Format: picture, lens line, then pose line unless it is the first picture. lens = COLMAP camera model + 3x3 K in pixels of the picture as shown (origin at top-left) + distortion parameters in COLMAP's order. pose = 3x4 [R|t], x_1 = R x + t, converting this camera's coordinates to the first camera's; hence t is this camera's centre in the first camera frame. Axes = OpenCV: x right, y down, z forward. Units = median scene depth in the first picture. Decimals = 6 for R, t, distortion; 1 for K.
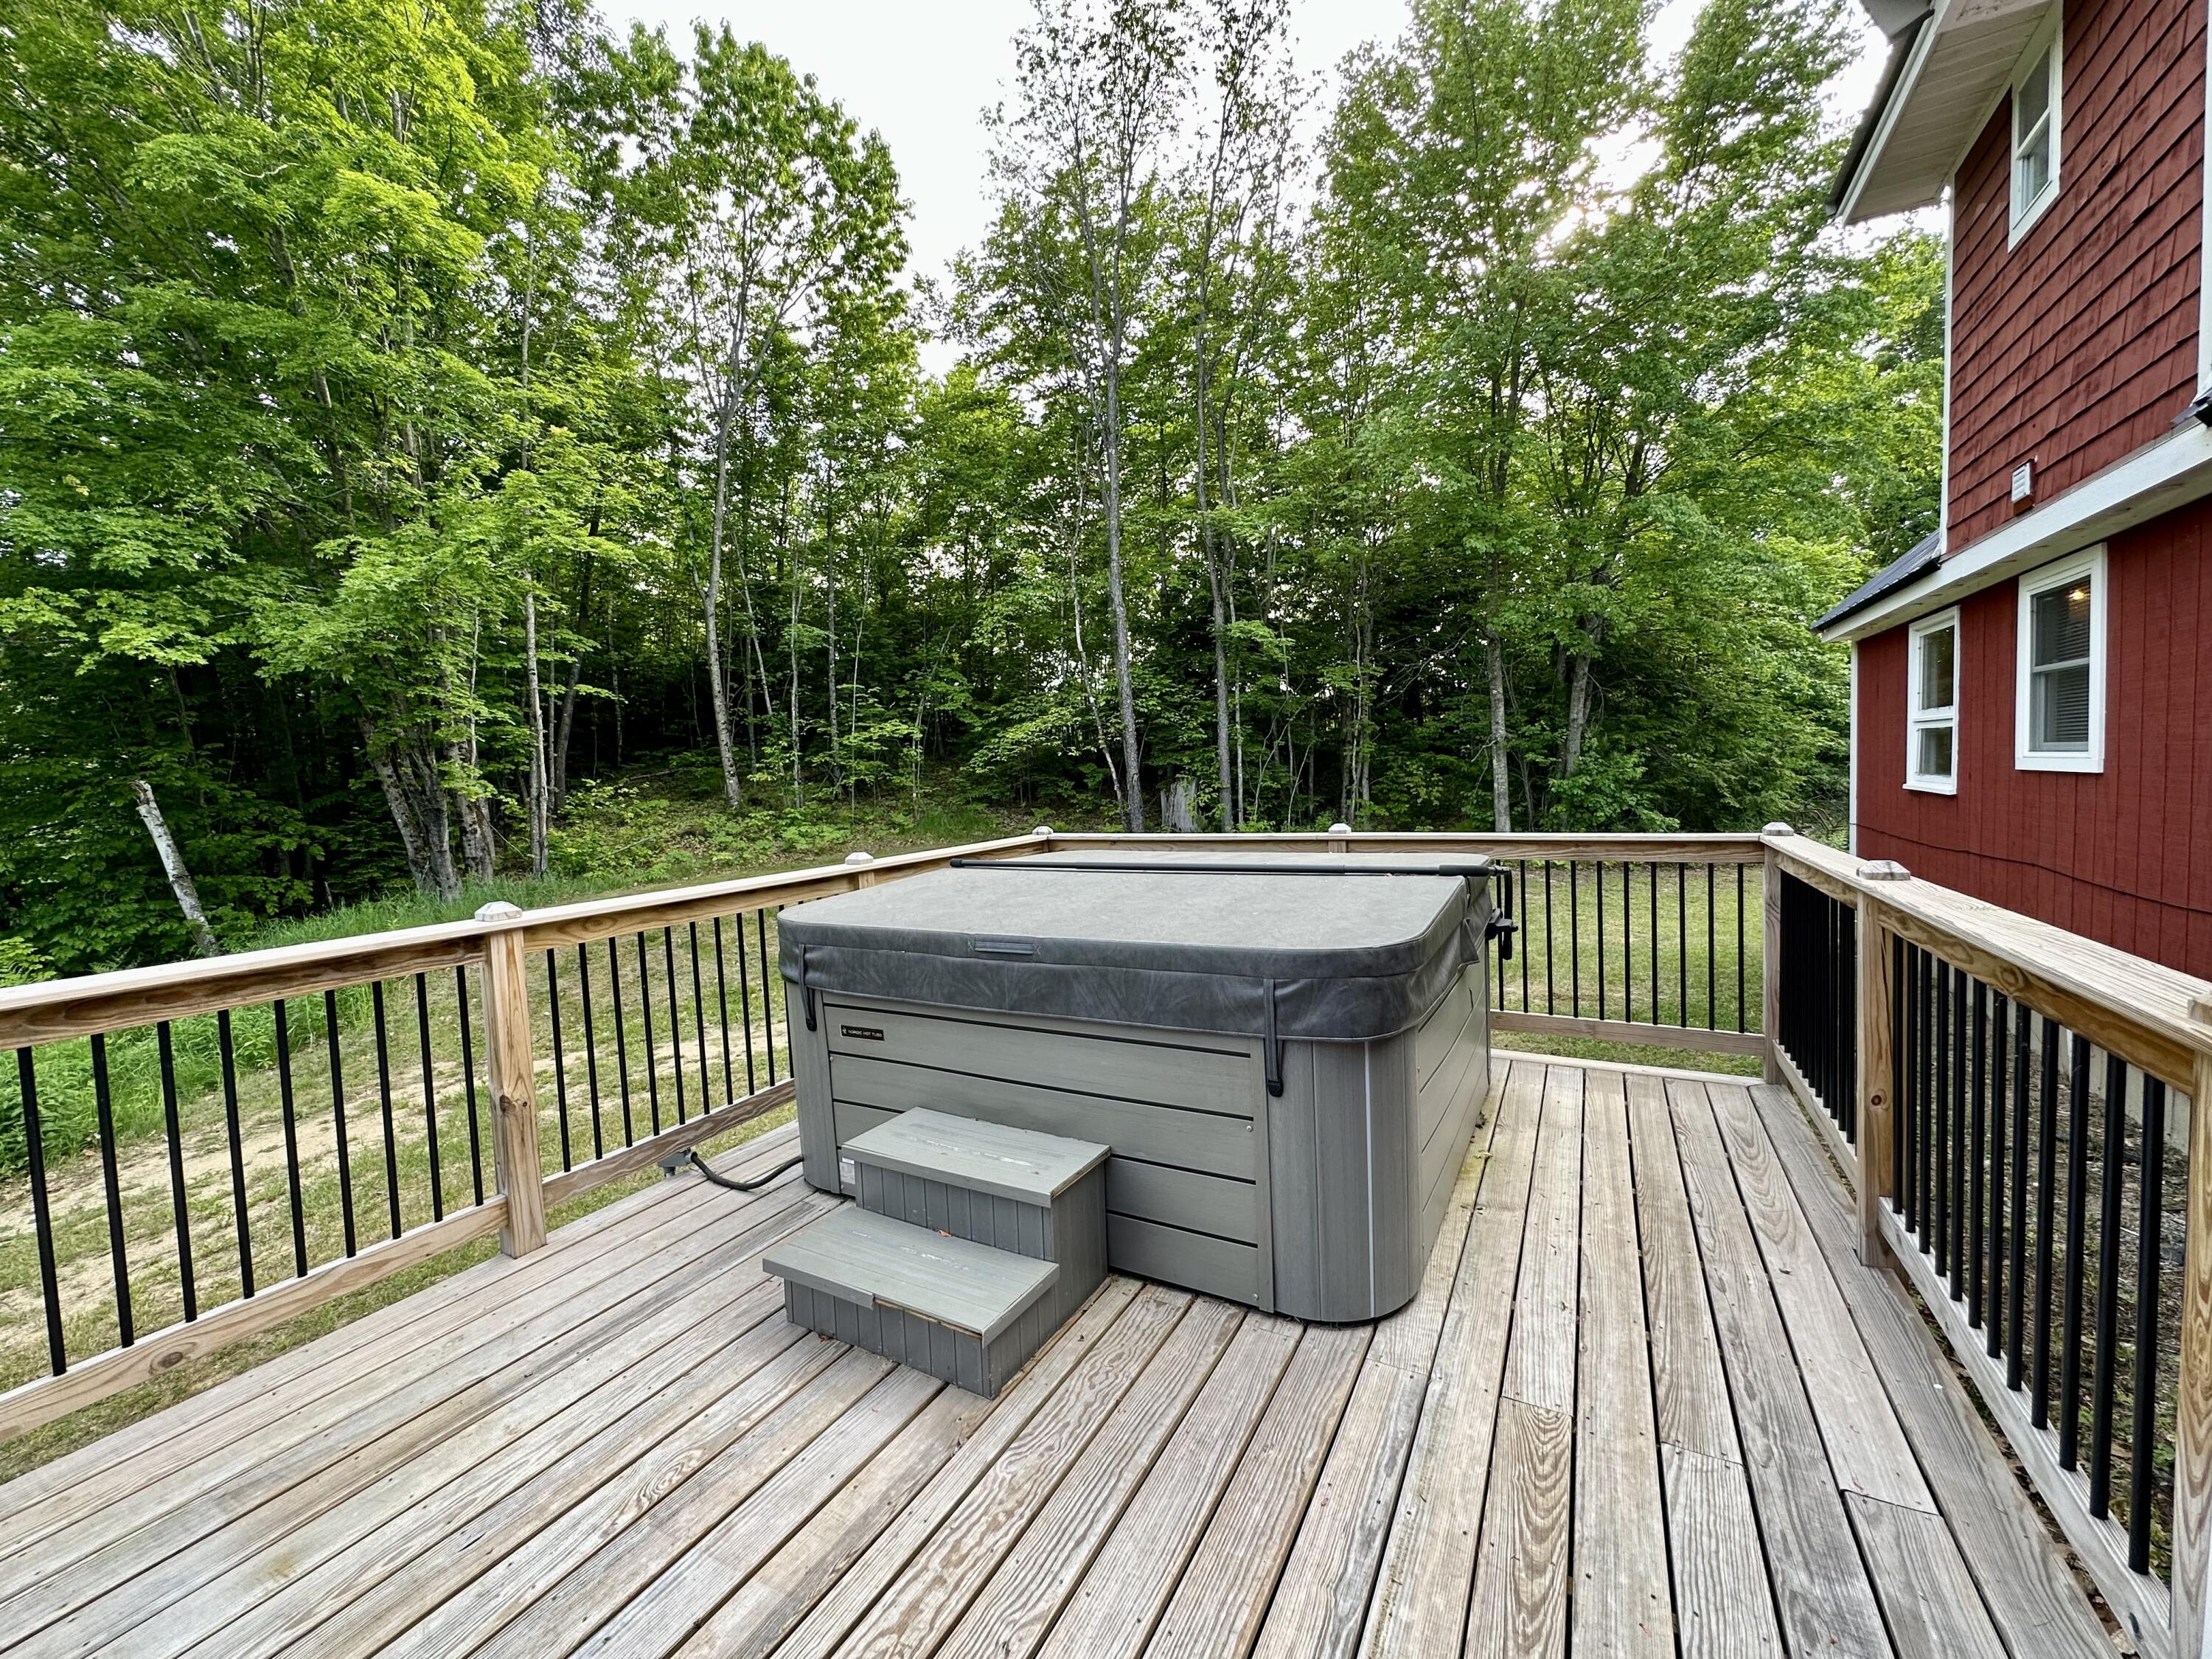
lens RADIAL K [[887.3, 0, 1105.0], [0, 887.3, 827.1], [0, 0, 1]] dist [-0.003264, -0.000392]
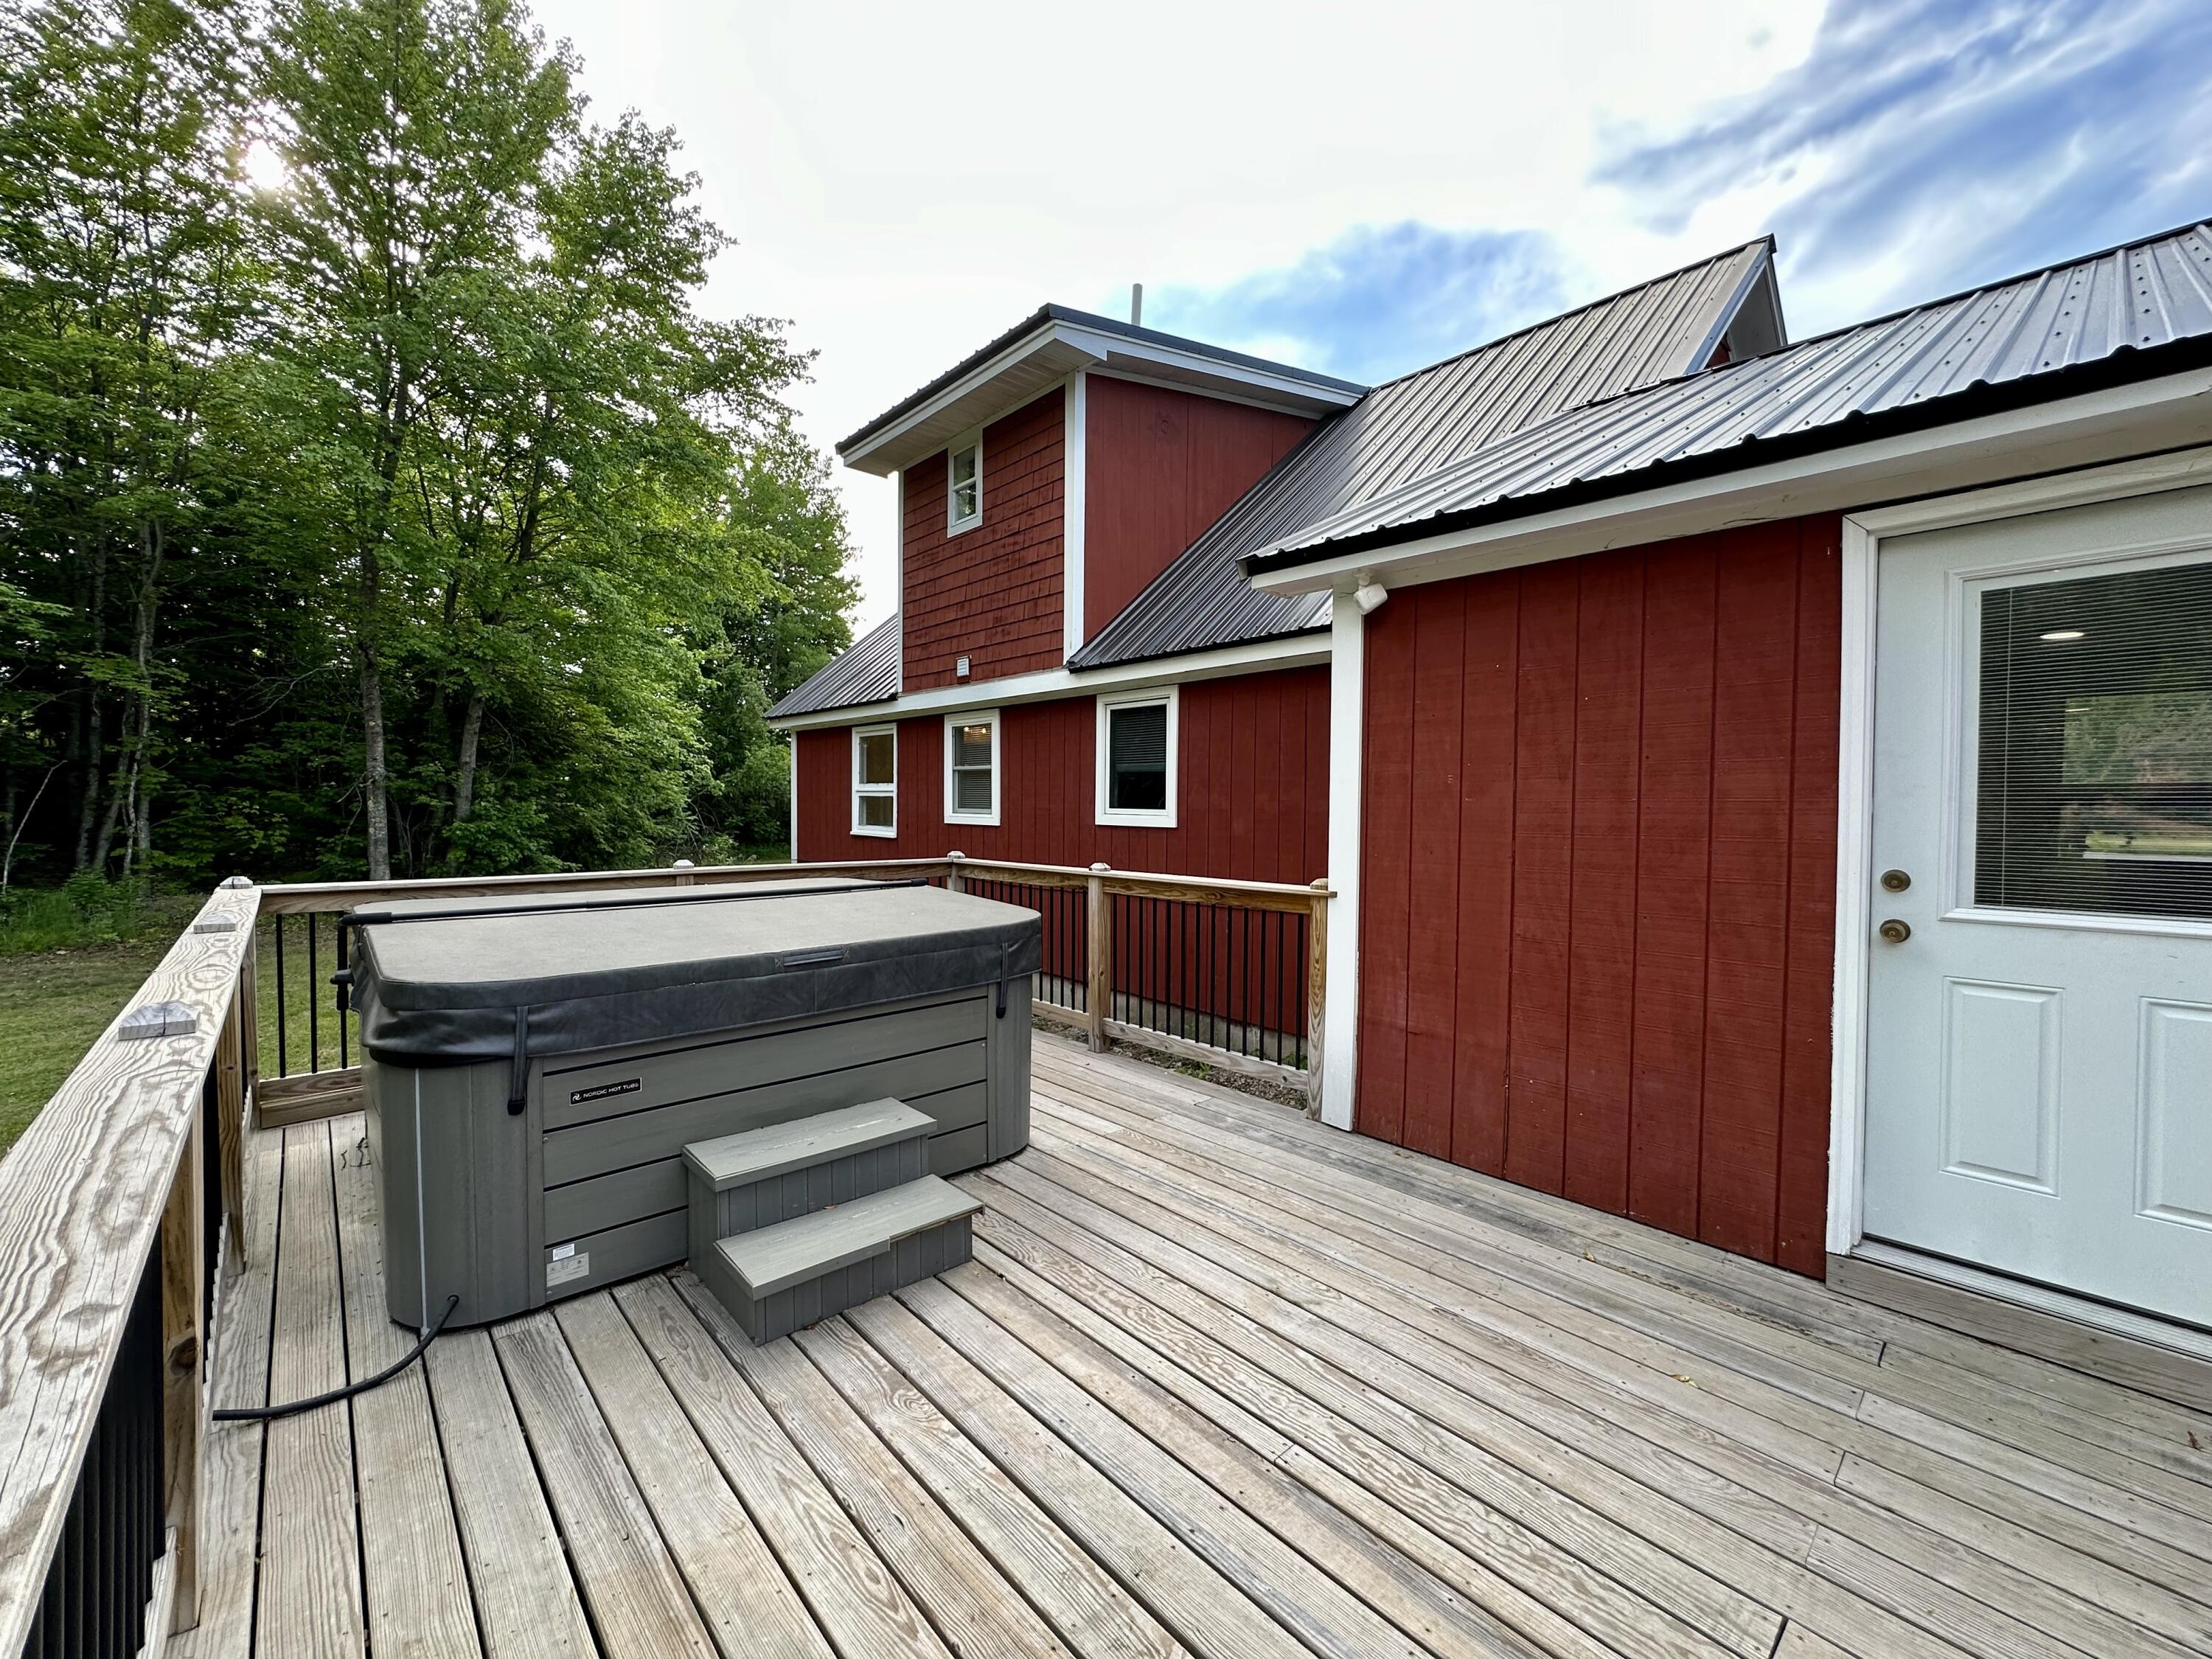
lens RADIAL K [[887.3, 0, 1104.3], [0, 887.3, 821.2], [0, 0, 1]] dist [-0.003264, -0.000392]
pose [[0.320984, 0.021679, 0.946836, -0.603824], [0.036973, 0.998689, -0.035400, 0.006892], [-0.946362, 0.046371, 0.319762, 0.144115]]
